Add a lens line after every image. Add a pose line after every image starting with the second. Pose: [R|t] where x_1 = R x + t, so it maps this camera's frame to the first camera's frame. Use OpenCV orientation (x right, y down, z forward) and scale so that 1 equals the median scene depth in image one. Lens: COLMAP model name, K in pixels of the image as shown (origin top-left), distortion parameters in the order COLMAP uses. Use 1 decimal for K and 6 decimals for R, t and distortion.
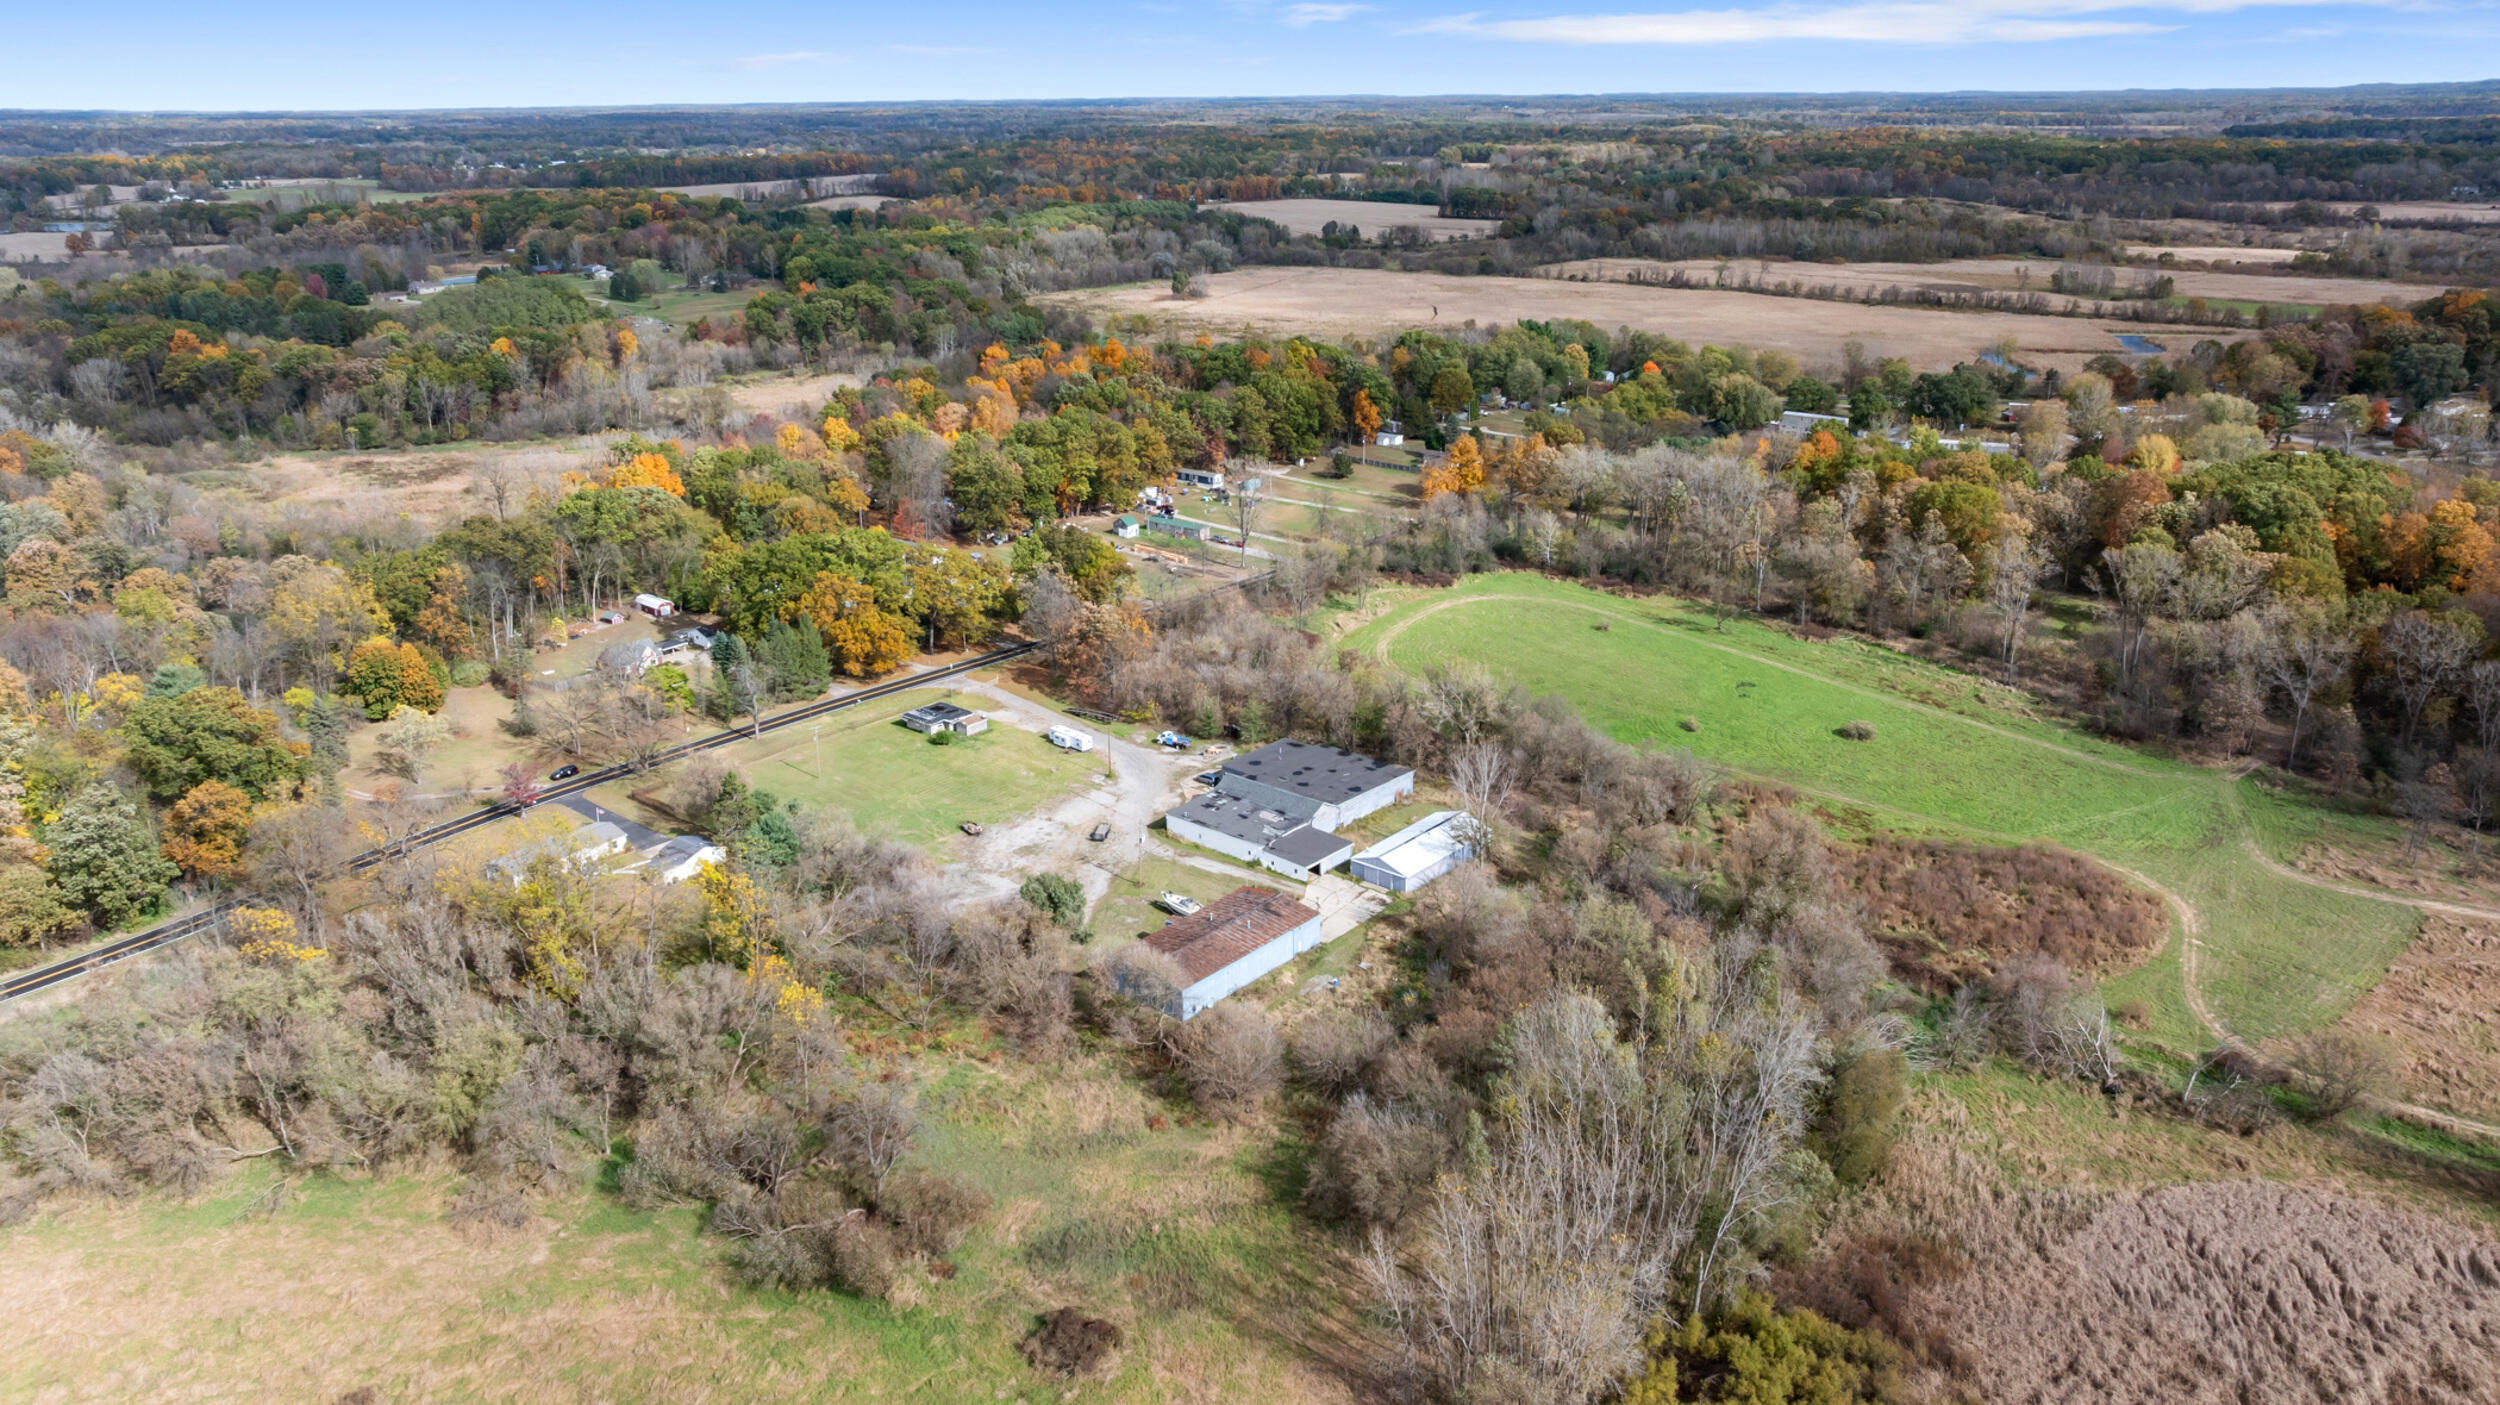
lens RADIAL K [[1751.7, 0, 1251.2], [0, 1751.7, 693.4], [0, 0, 1]] dist [-0.029658, 0.002324]
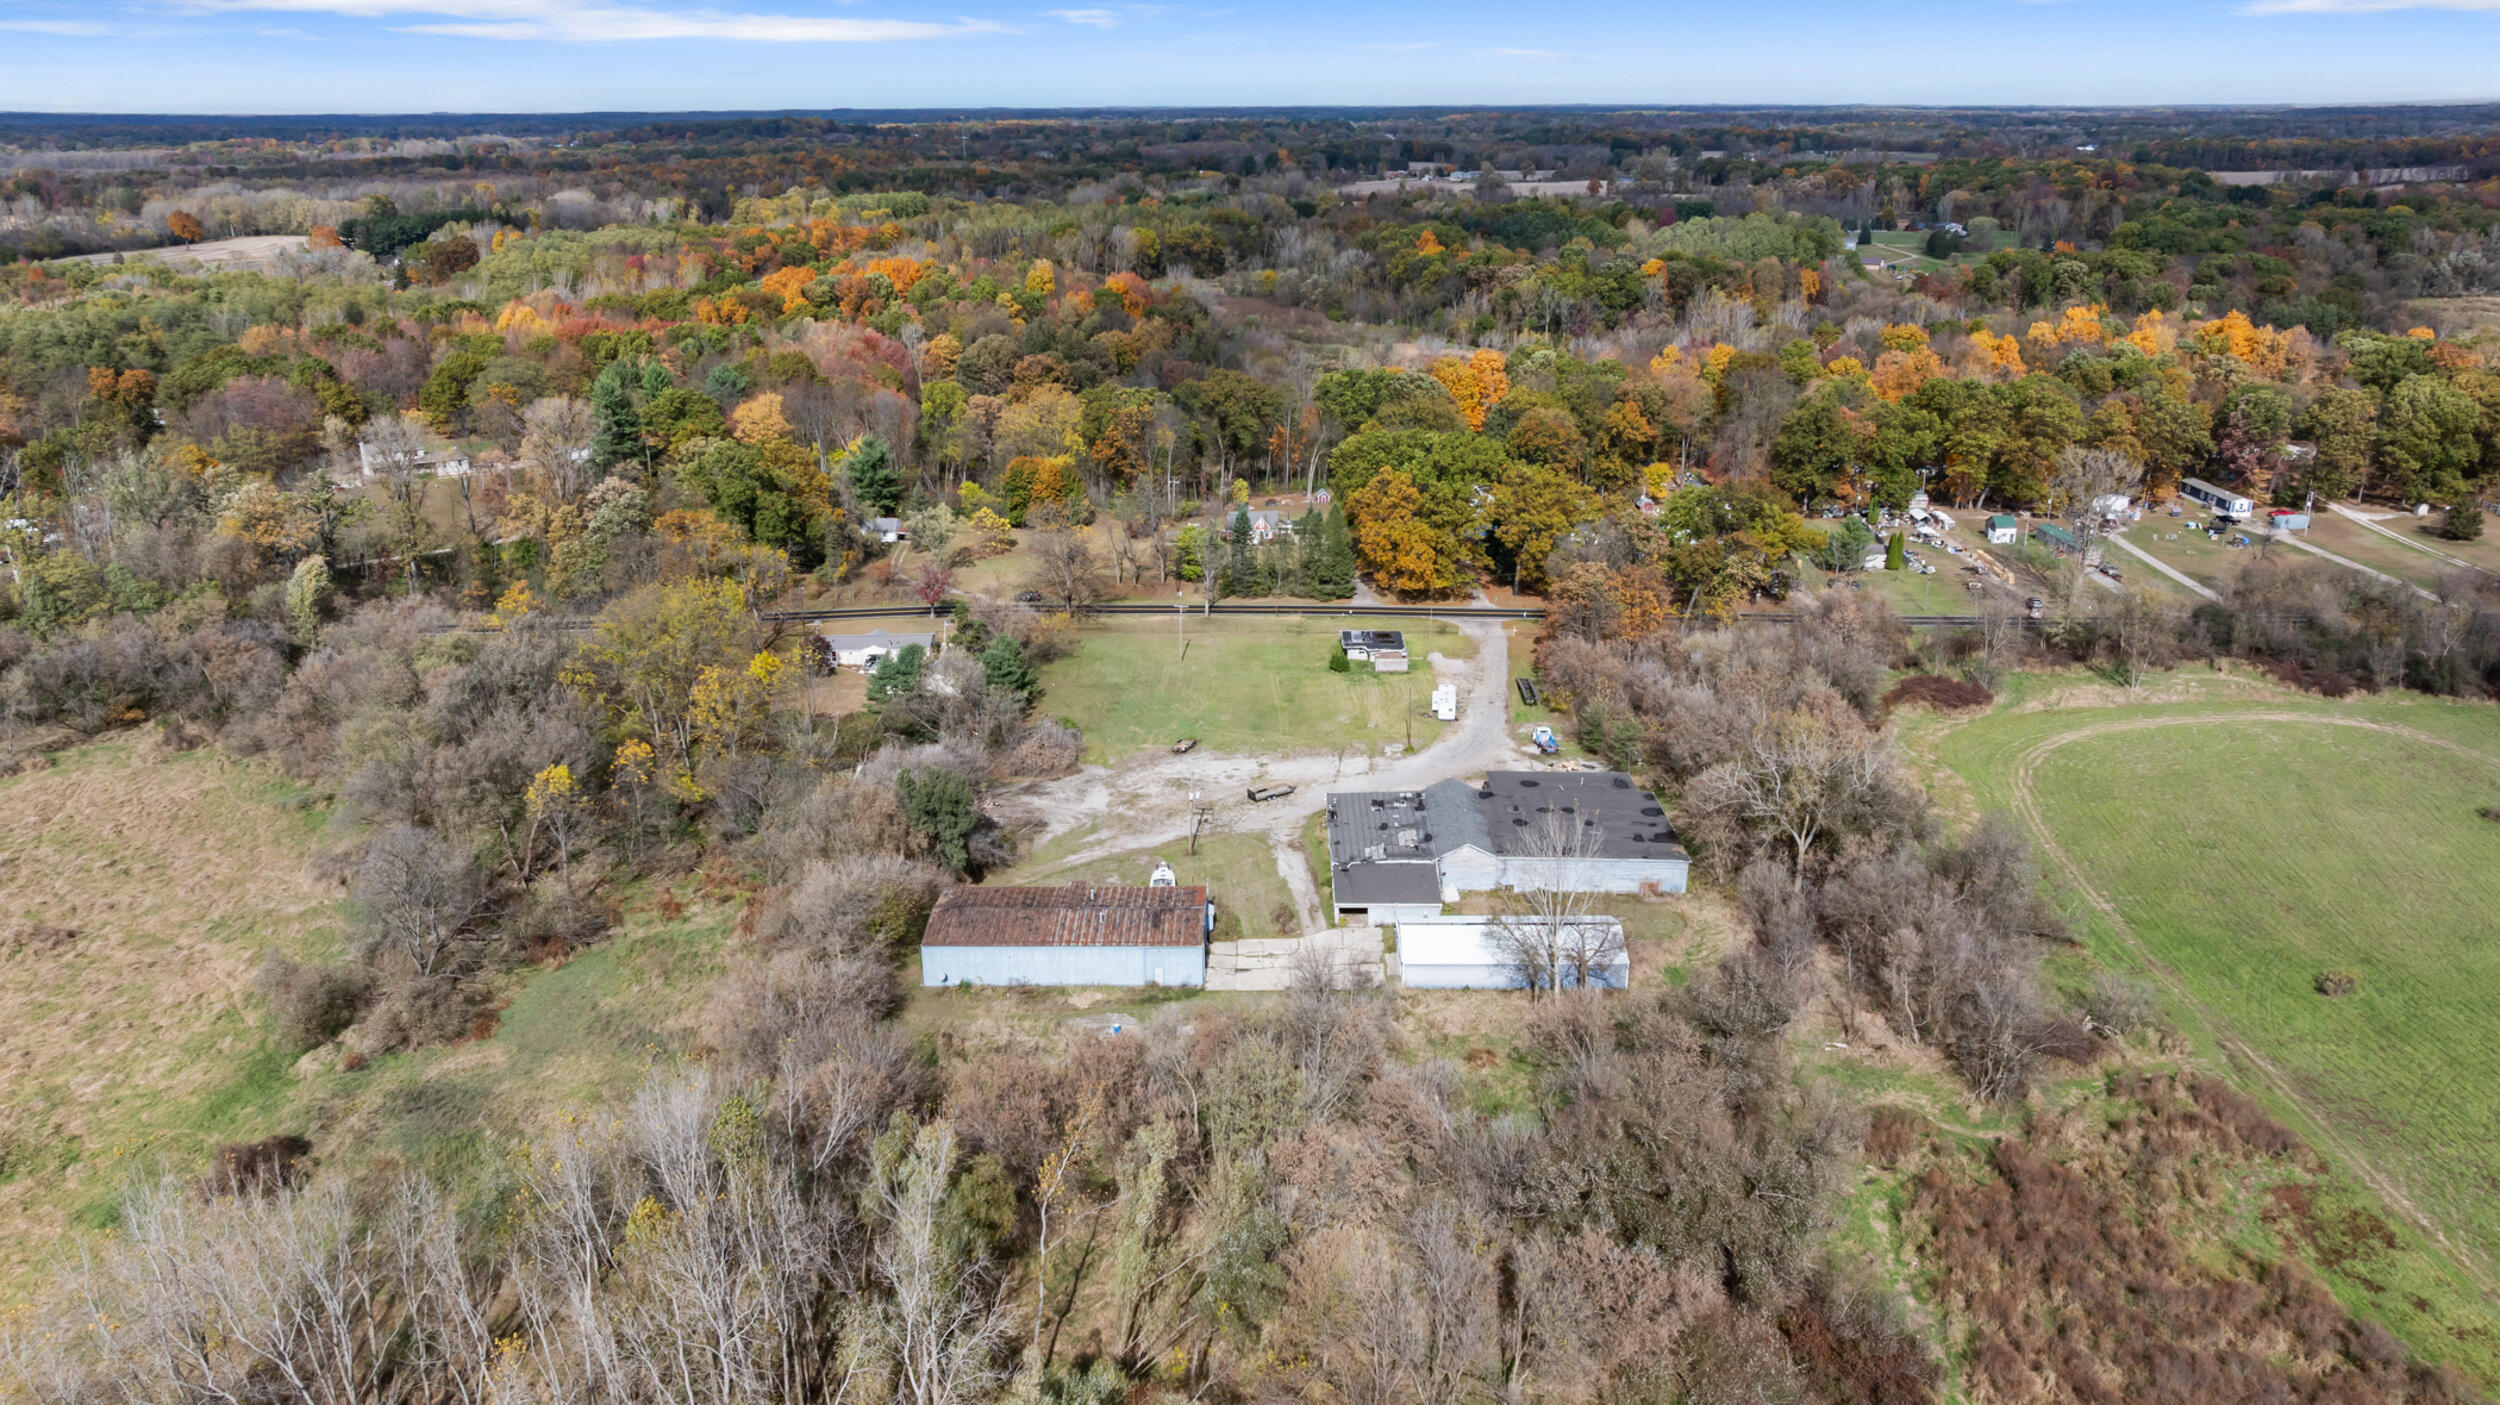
lens RADIAL K [[1751.7, 0, 1251.2], [0, 1751.7, 693.4], [0, 0, 1]] dist [-0.029658, 0.002324]
pose [[0.630072, 0.256305, -0.733019, 0.497313], [-0.249588, 0.960714, 0.121385, -0.063752], [0.735333, 0.106472, 0.669290, 0.447631]]
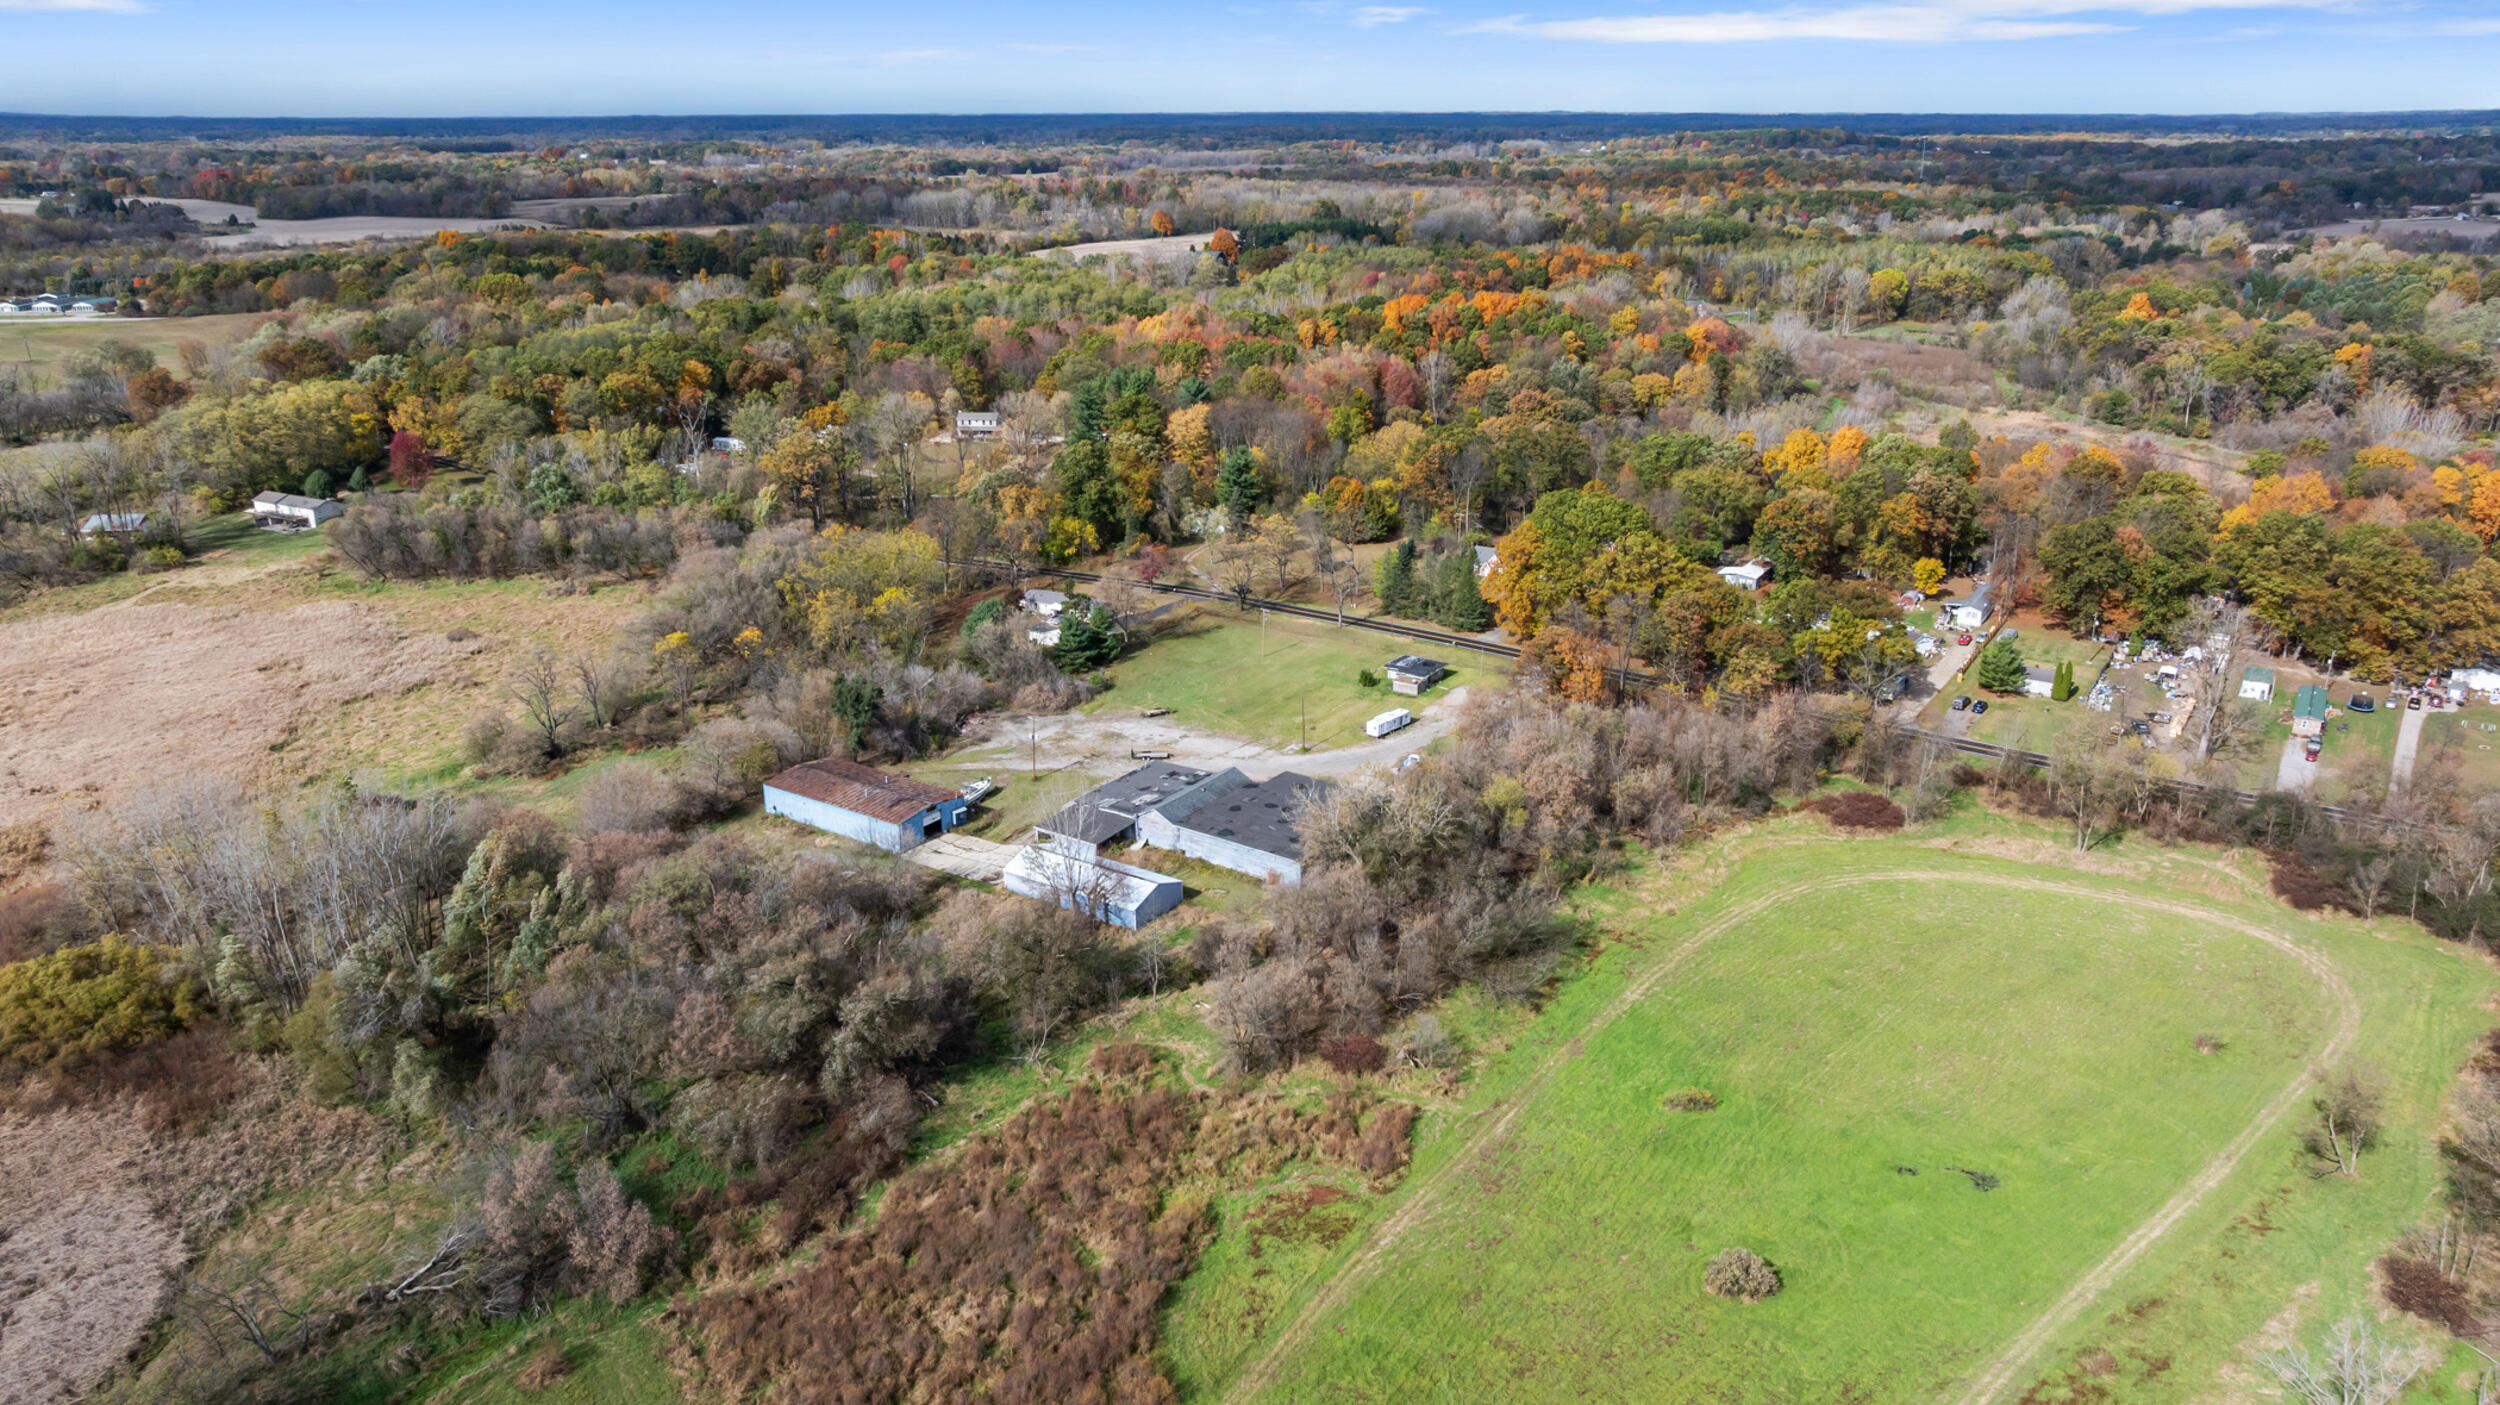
lens RADIAL K [[1751.7, 0, 1251.2], [0, 1751.7, 693.4], [0, 0, 1]] dist [-0.029658, 0.002324]
pose [[0.090936, 0.324802, -0.941400, 0.873911], [-0.316447, 0.905746, 0.281932, -0.261246], [0.944241, 0.272265, 0.185148, 0.855992]]
